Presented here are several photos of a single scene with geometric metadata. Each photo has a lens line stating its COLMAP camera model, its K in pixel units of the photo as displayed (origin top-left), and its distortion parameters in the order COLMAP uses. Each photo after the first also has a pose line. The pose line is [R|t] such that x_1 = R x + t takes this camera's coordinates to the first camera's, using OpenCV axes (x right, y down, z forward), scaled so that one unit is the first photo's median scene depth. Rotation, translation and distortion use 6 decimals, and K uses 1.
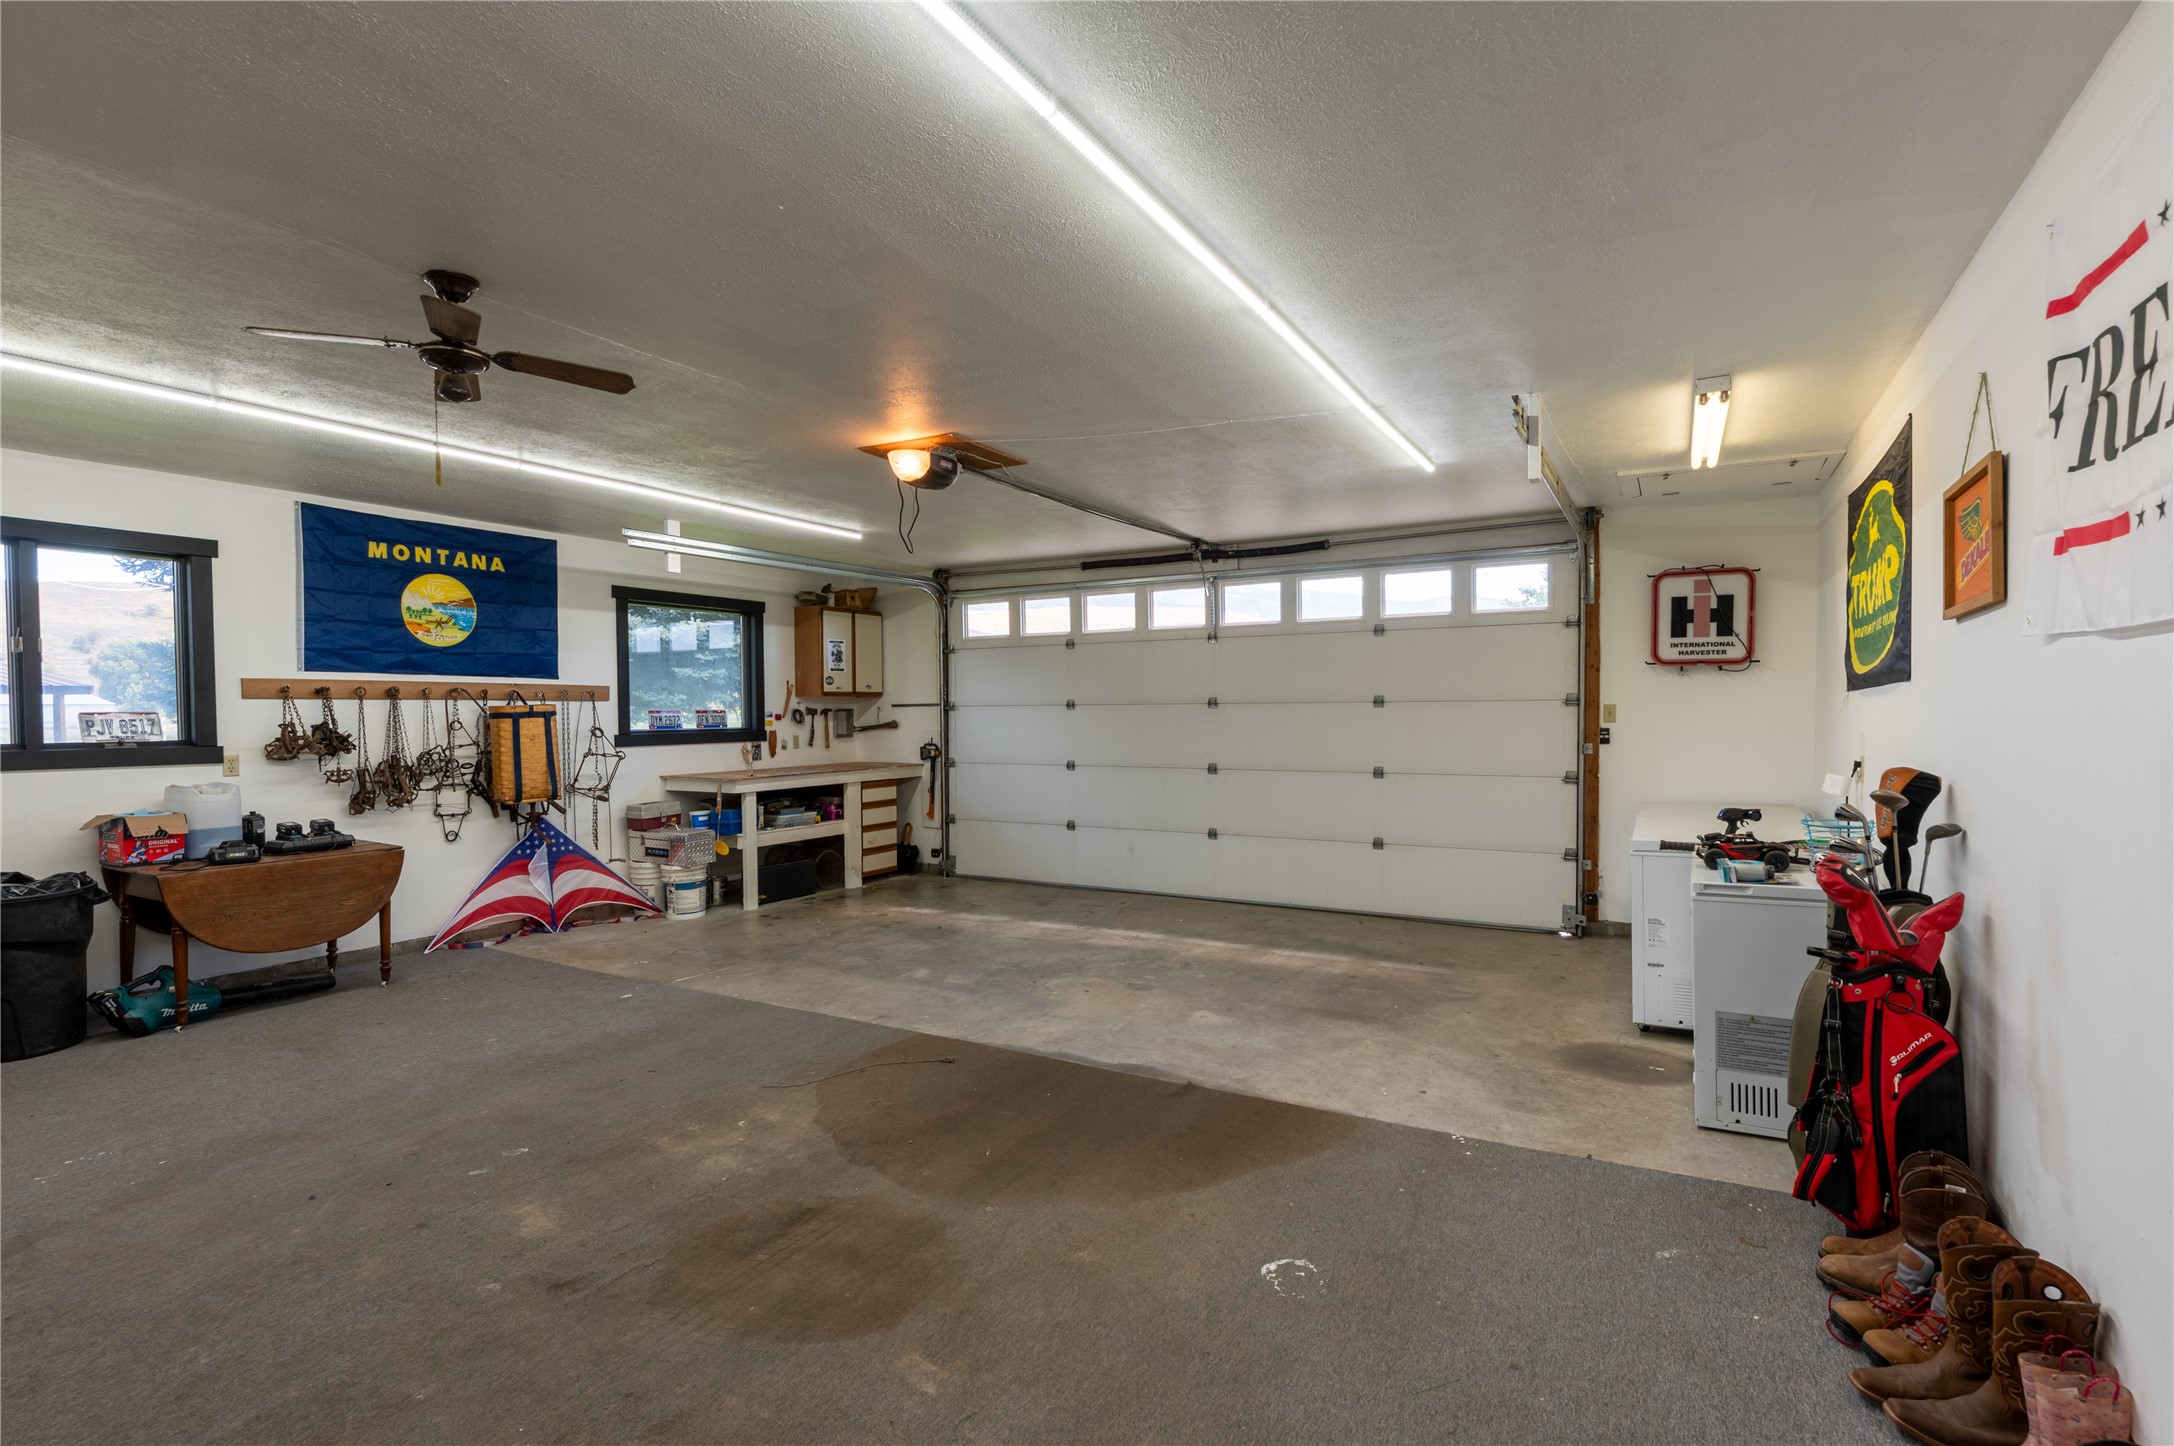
lens RADIAL K [[1025.9, 0, 1086.9], [0, 1025.9, 732.8], [0, 0, 1]] dist [-0.001356, -0.000104]
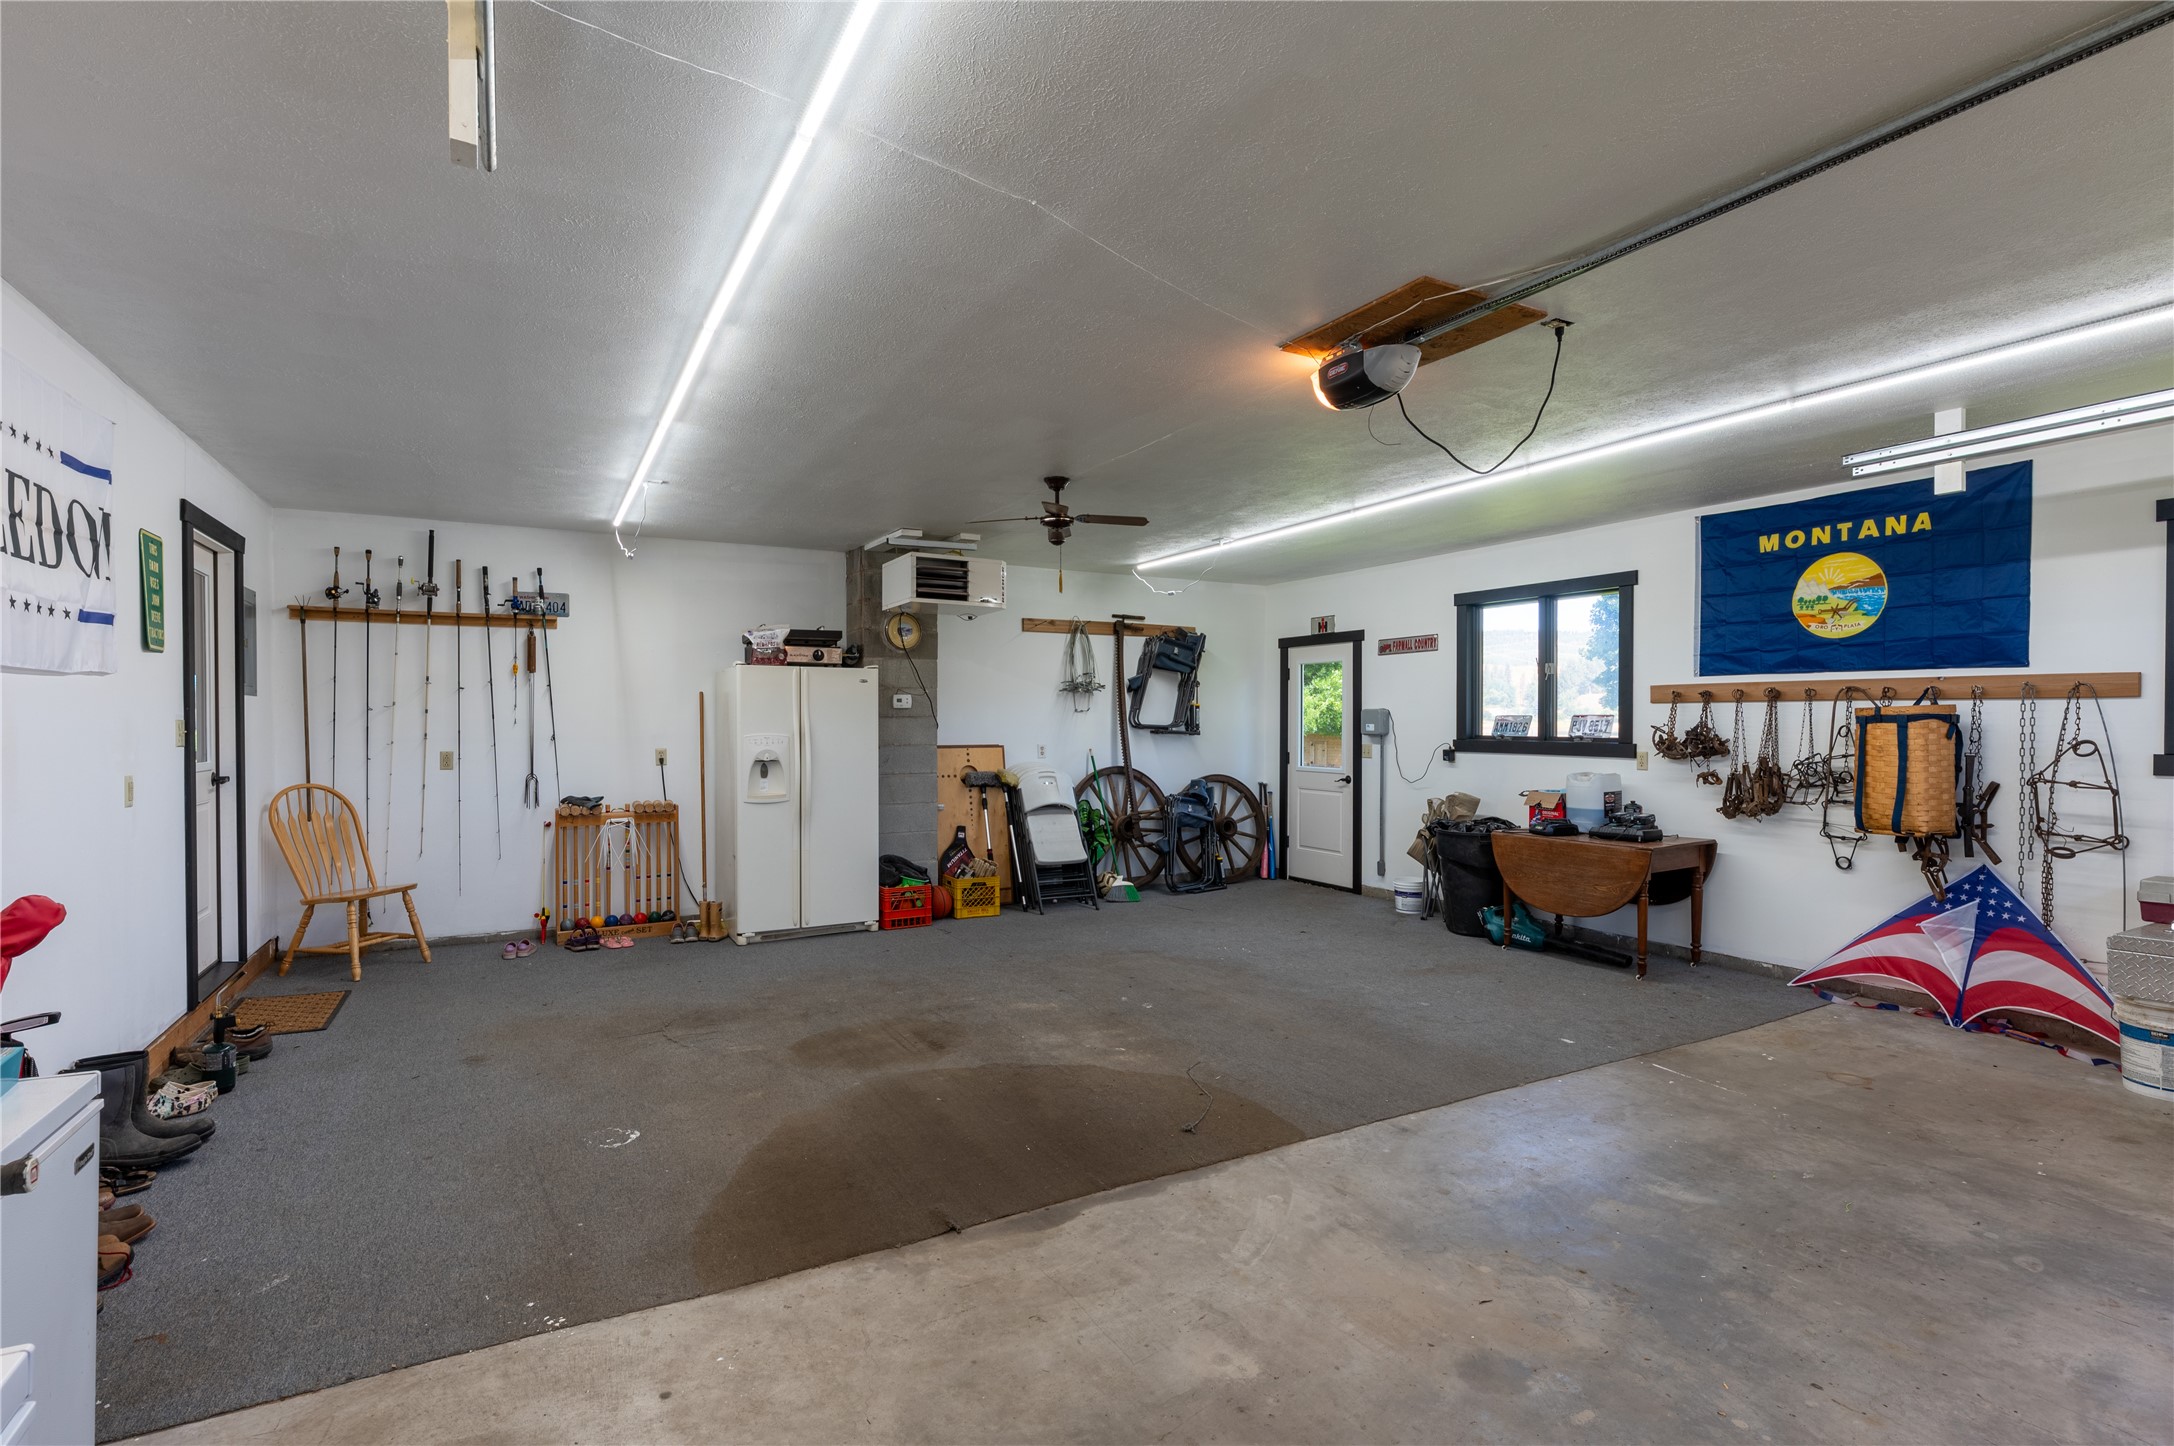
lens RADIAL K [[1025.9, 0, 1086.9], [0, 1025.9, 732.8], [0, 0, 1]] dist [-0.001356, -0.000104]
pose [[-0.515609, 0.016797, -0.856659, 0.477287], [-0.016610, 0.999424, 0.029593, -0.023269], [0.856663, 0.029487, -0.515033, 1.030212]]
